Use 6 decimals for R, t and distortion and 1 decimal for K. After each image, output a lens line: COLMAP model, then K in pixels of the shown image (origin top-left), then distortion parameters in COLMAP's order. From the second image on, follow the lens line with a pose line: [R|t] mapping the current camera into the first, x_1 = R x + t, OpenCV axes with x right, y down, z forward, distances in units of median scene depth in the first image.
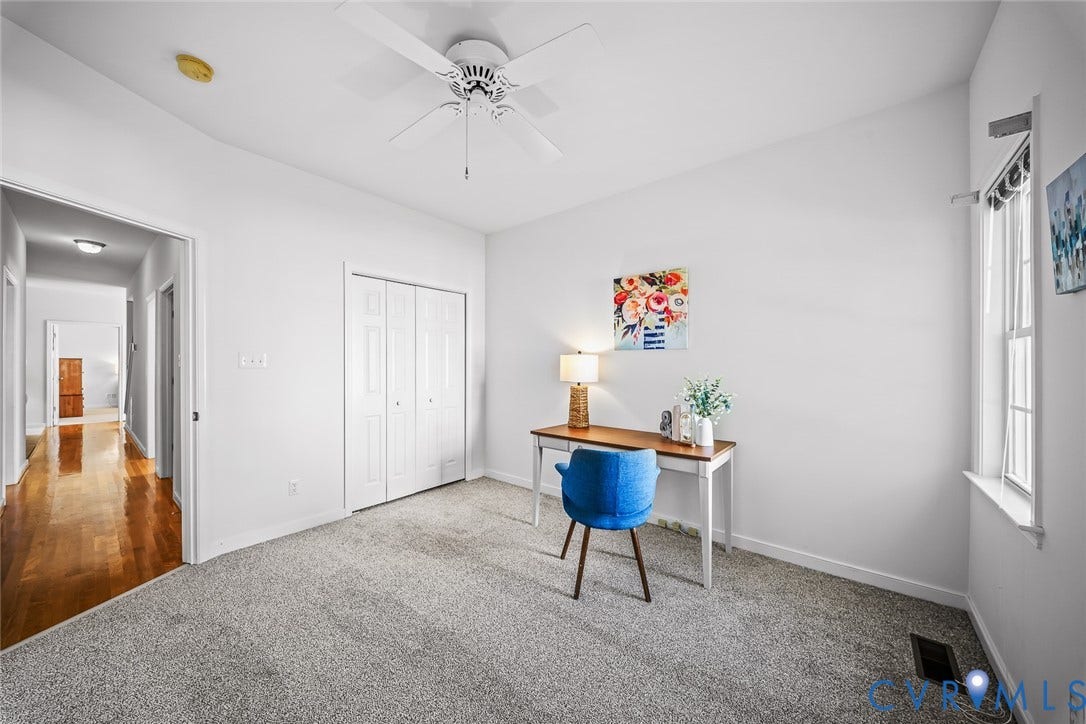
lens RADIAL K [[383.2, 0, 542.0], [0, 383.2, 364.4], [0, 0, 1]] dist [0.000040, -0.002394]
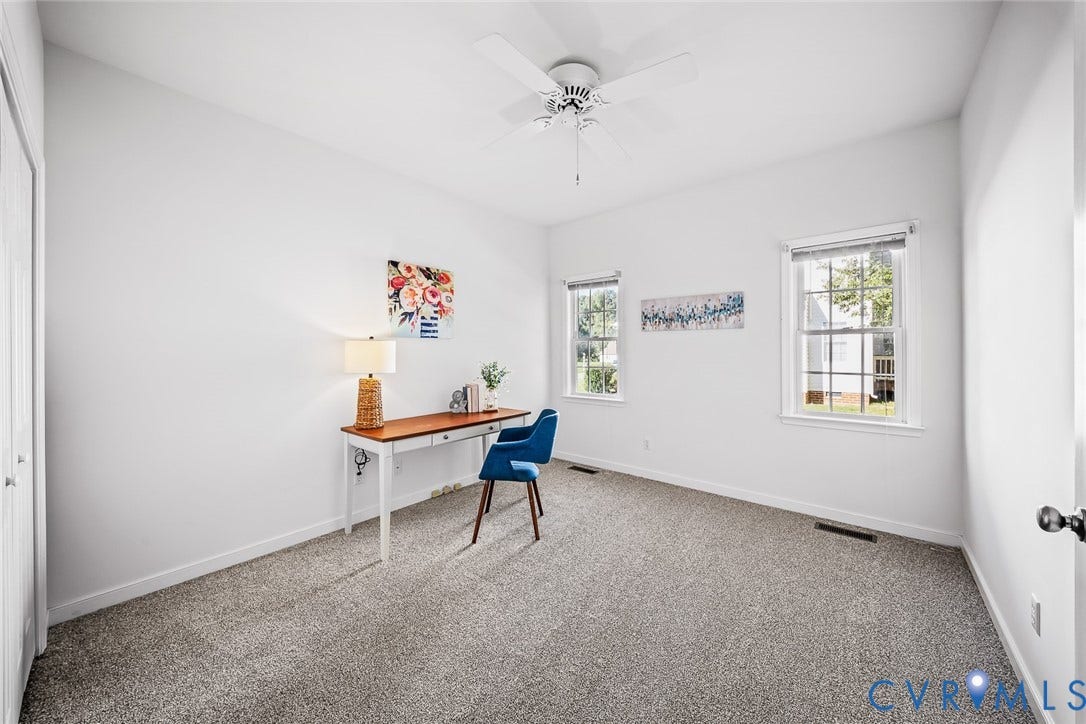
lens RADIAL K [[383.2, 0, 541.8], [0, 383.2, 354.5], [0, 0, 1]] dist [0.000040, -0.002394]
pose [[0.006776, -0.007062, 0.999952, -0.785640], [0.005875, 0.999958, 0.007022, 0.001865], [-0.999960, 0.005827, 0.006817, 0.666017]]
